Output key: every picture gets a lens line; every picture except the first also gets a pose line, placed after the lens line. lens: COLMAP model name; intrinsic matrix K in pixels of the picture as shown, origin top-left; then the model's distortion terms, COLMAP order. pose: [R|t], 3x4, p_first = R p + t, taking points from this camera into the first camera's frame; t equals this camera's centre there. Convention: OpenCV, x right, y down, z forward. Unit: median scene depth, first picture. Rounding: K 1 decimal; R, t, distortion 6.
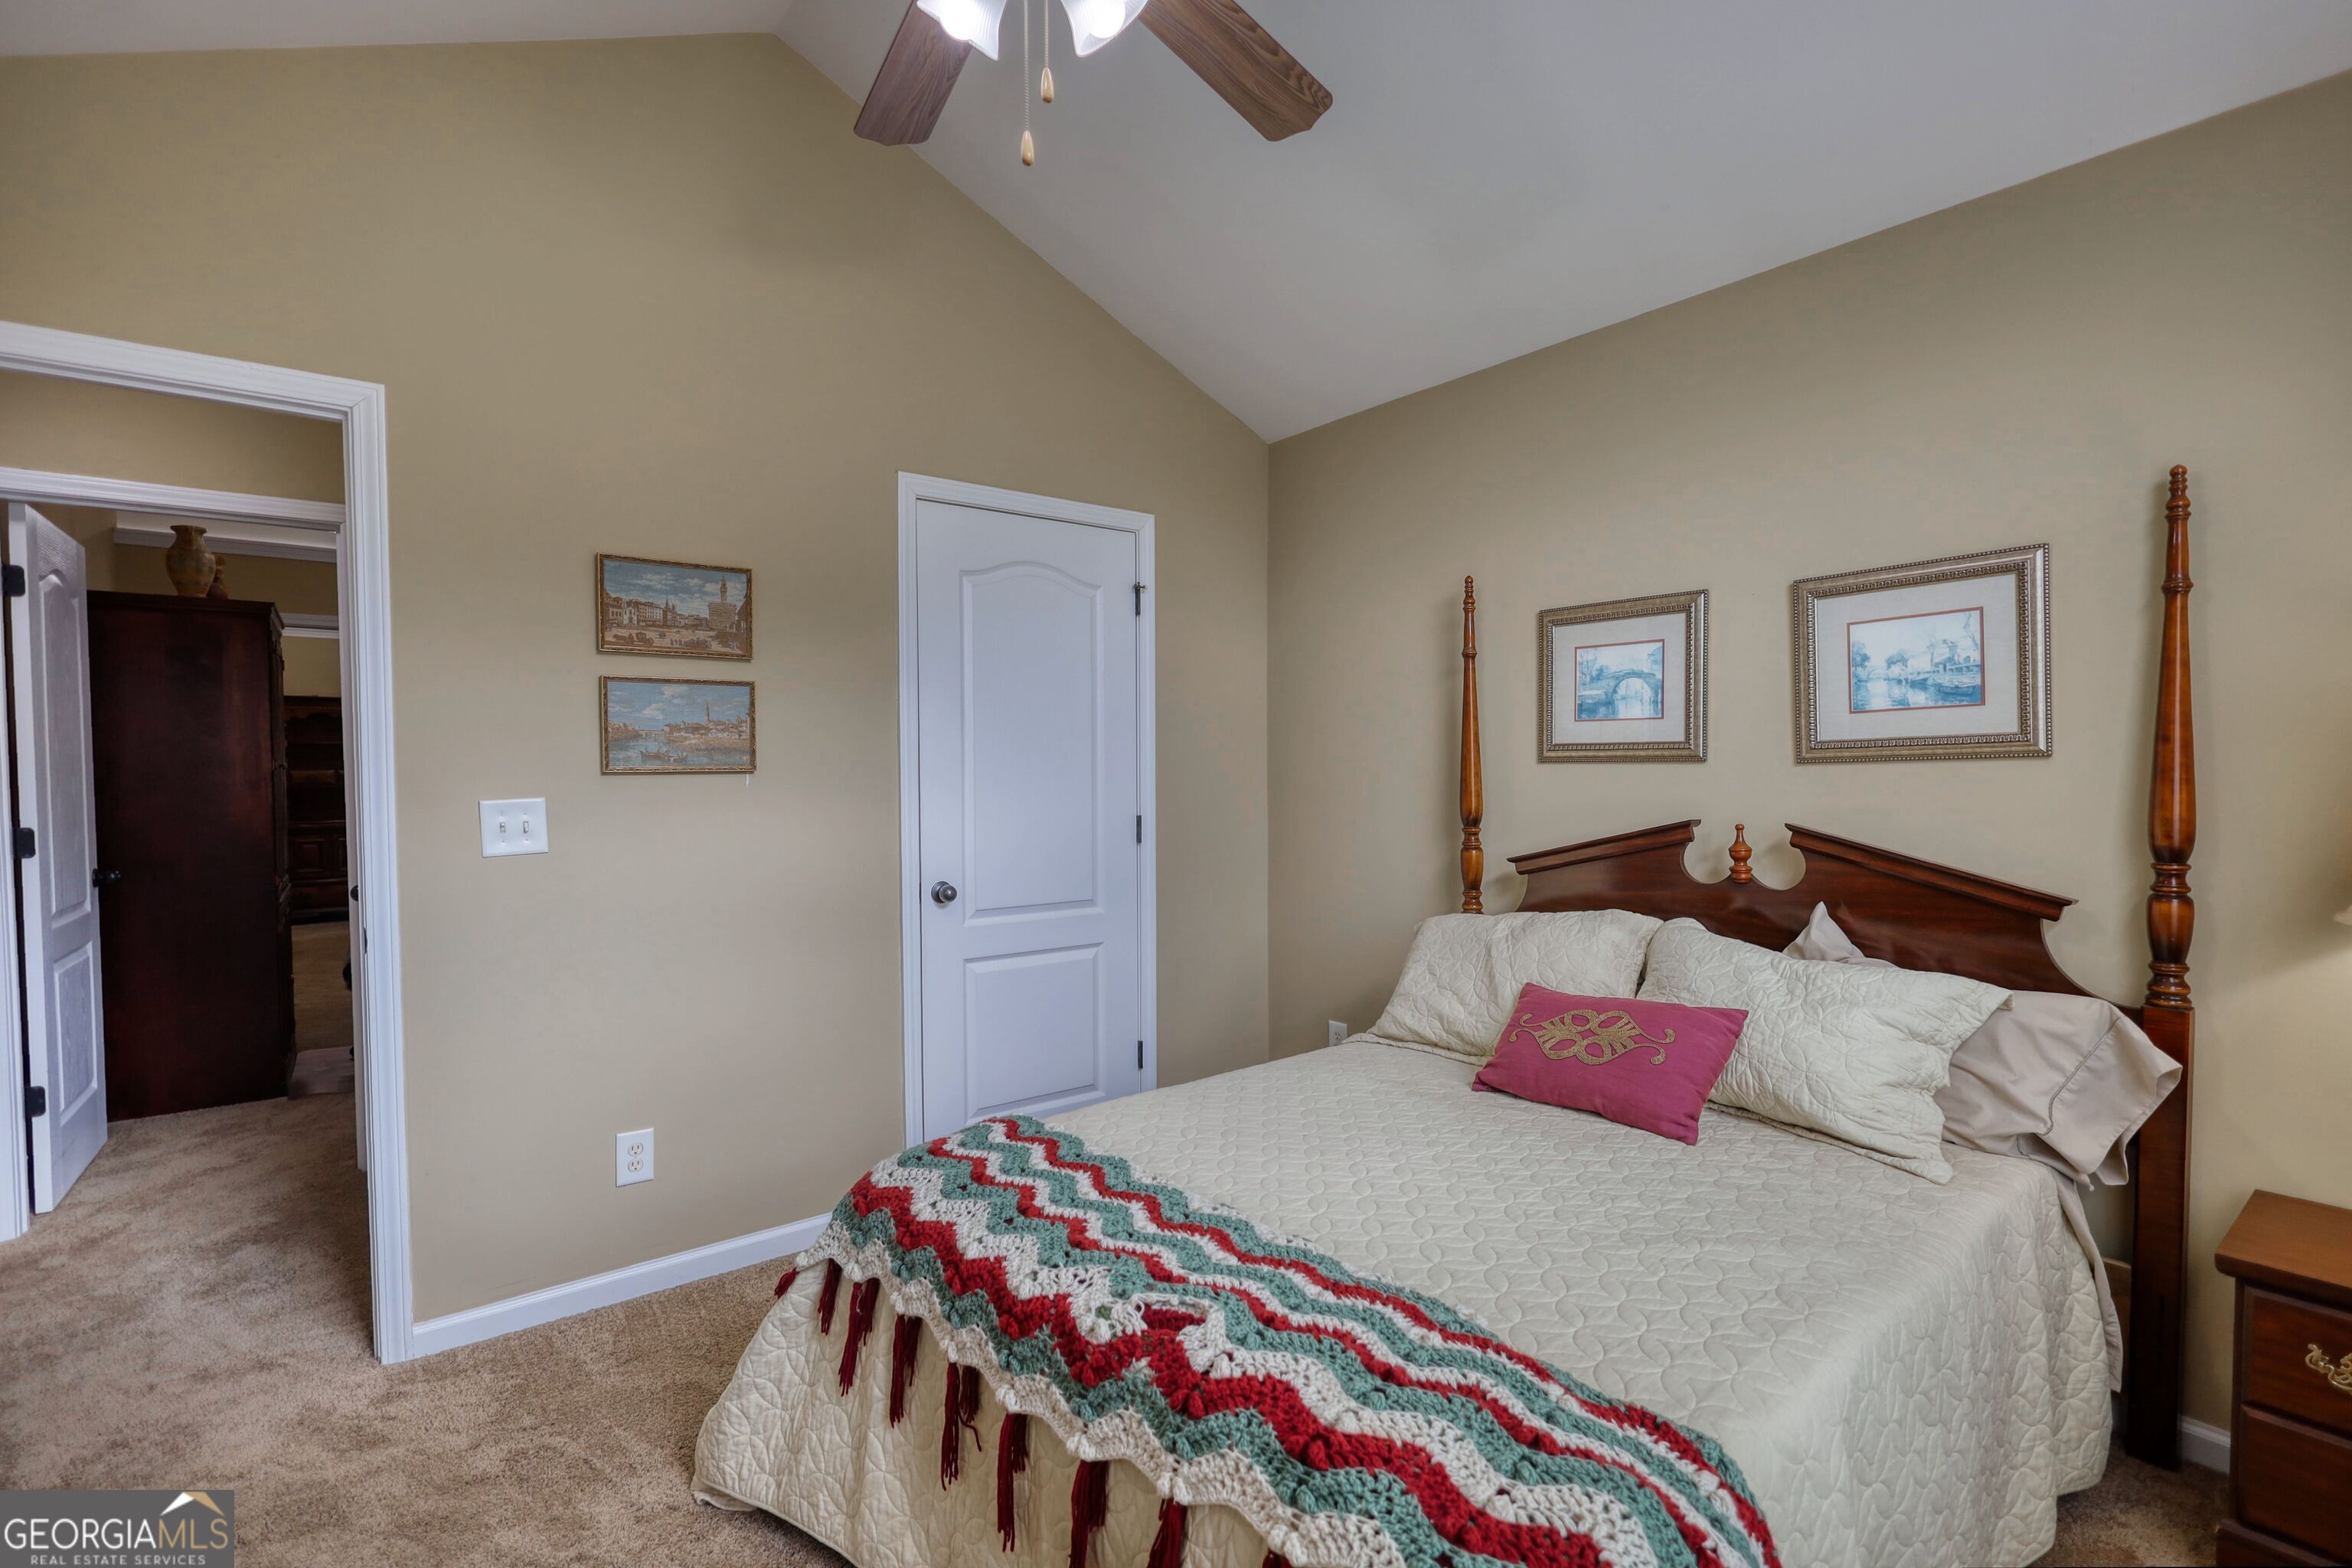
lens RADIAL K [[1105.4, 0, 1178.0], [0, 1105.4, 796.0], [0, 0, 1]] dist [0.000633, 0.001138]
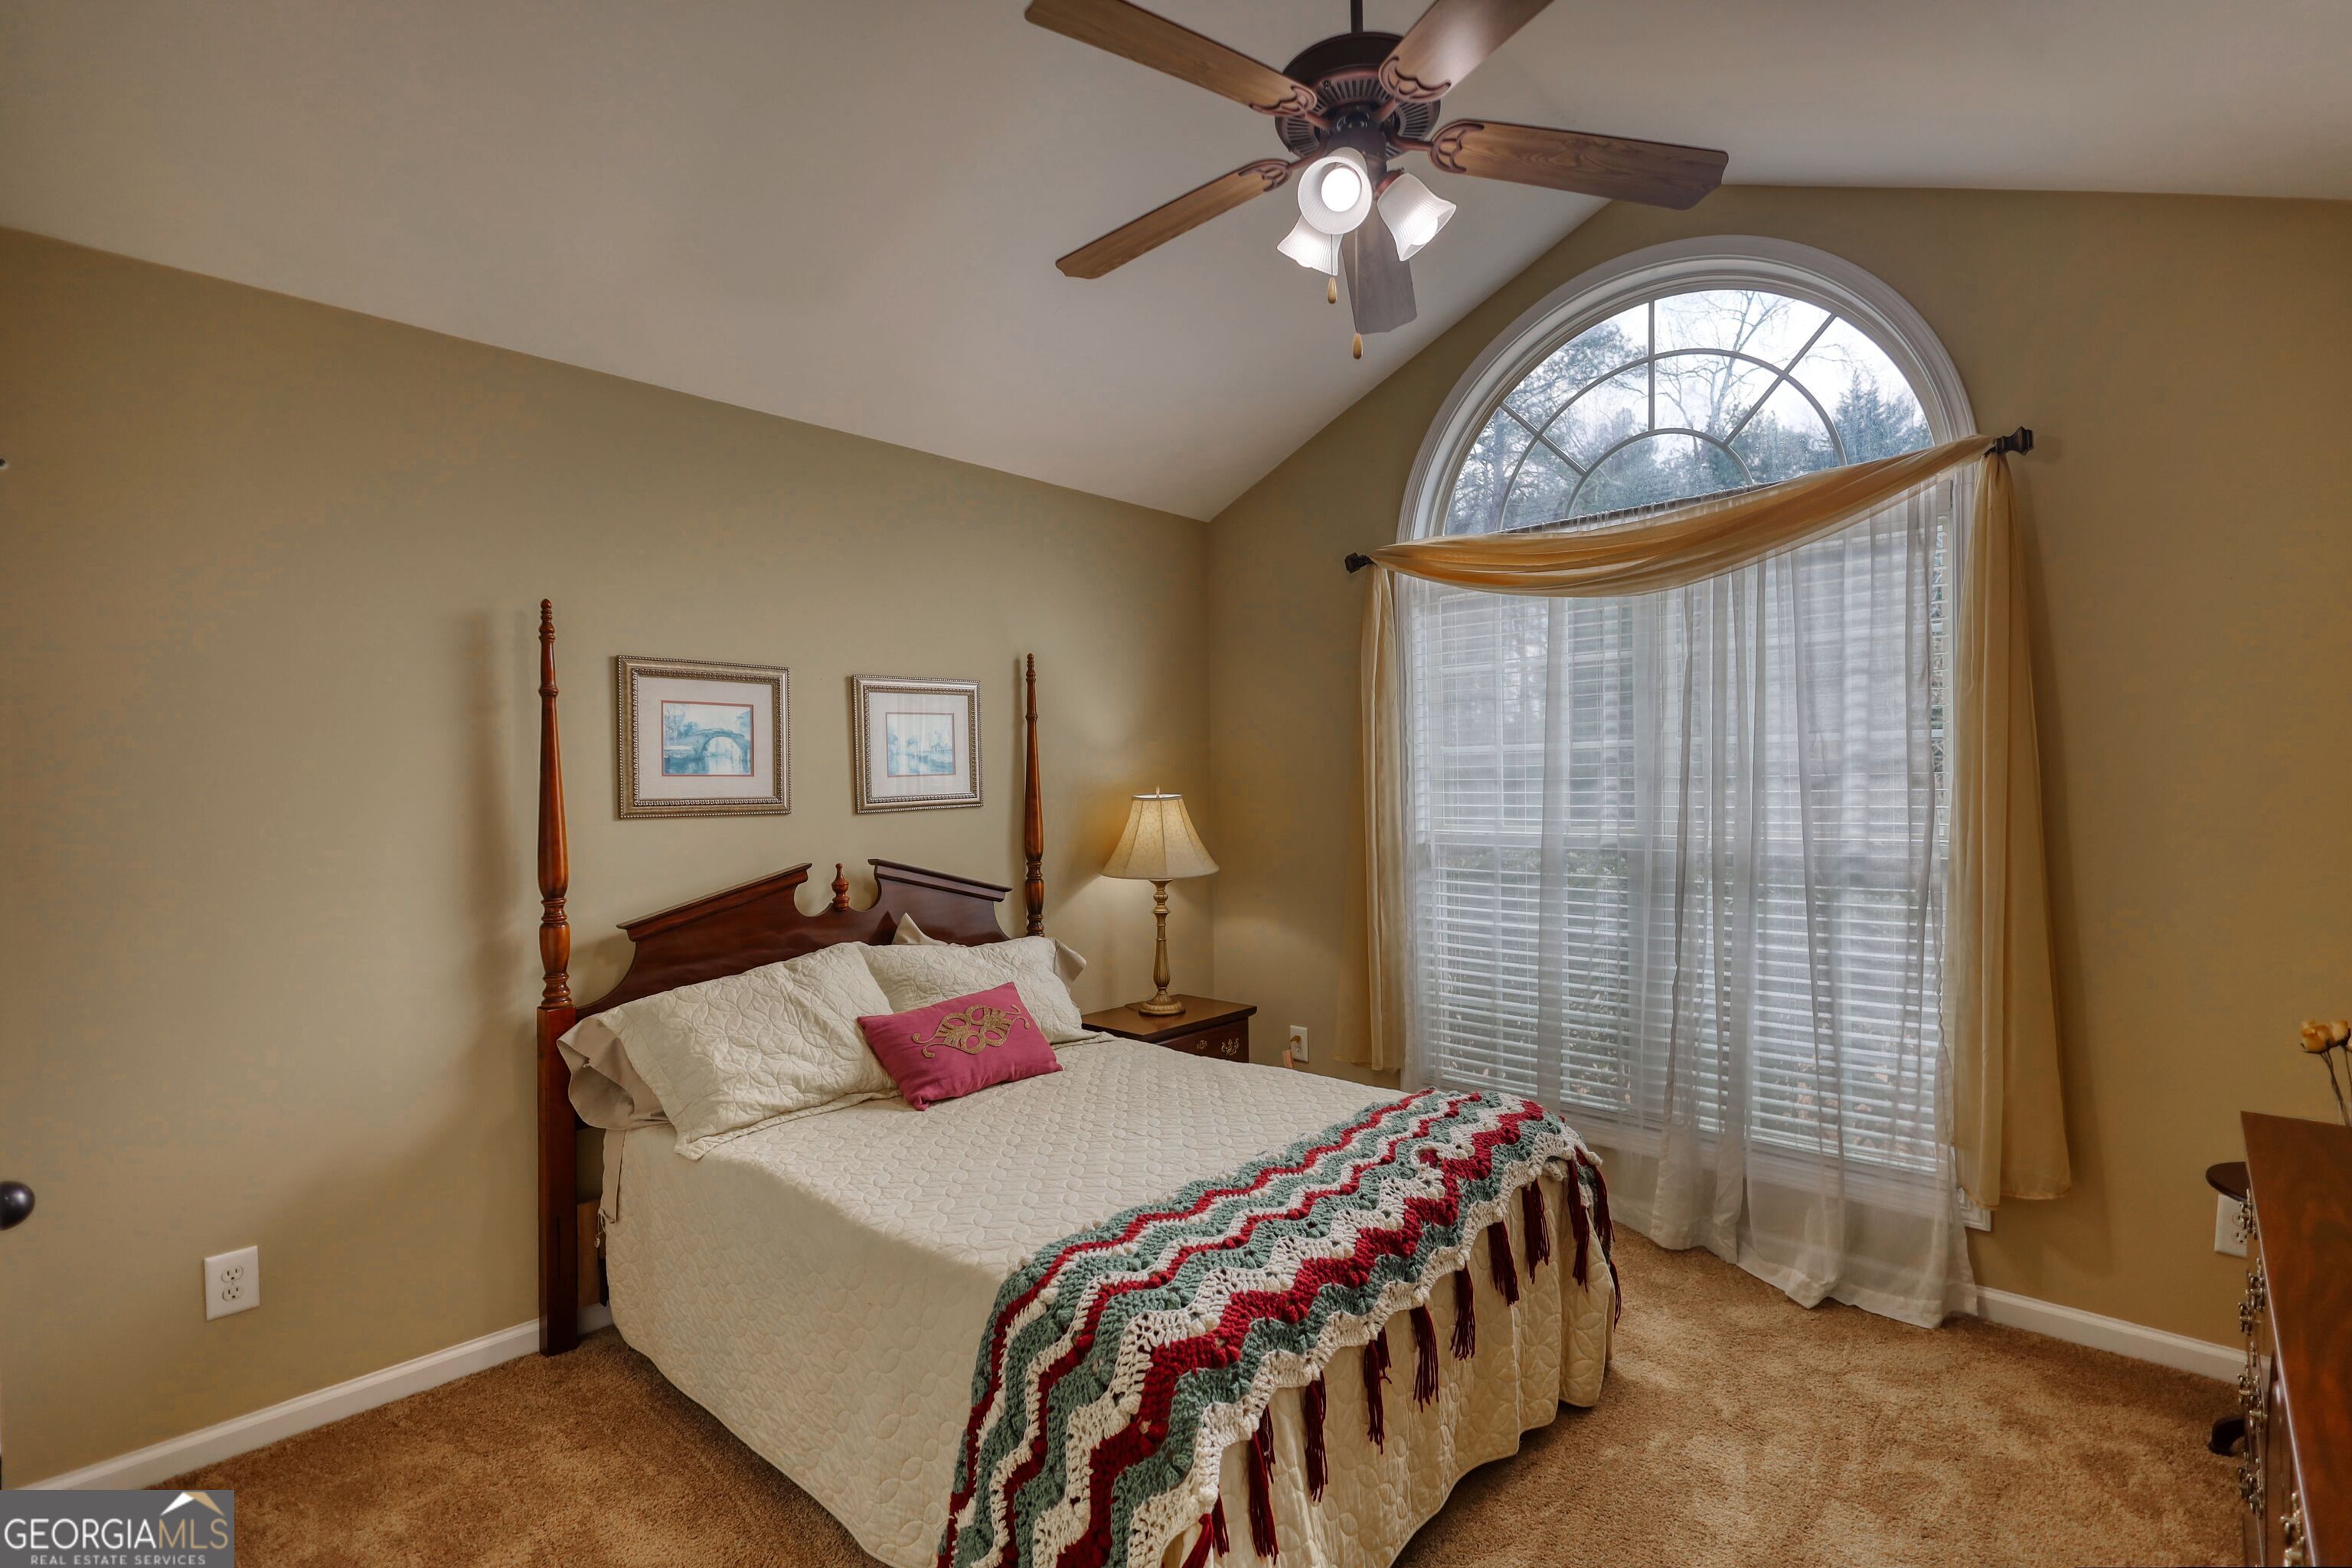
lens RADIAL K [[1105.4, 0, 1178.0], [0, 1105.4, 796.0], [0, 0, 1]] dist [0.000633, 0.001138]
pose [[-0.155195, 0.003638, 0.987877, -0.755828], [0.047363, 0.998871, 0.003762, -0.035749], [-0.986748, 0.047372, -0.155192, 0.786474]]
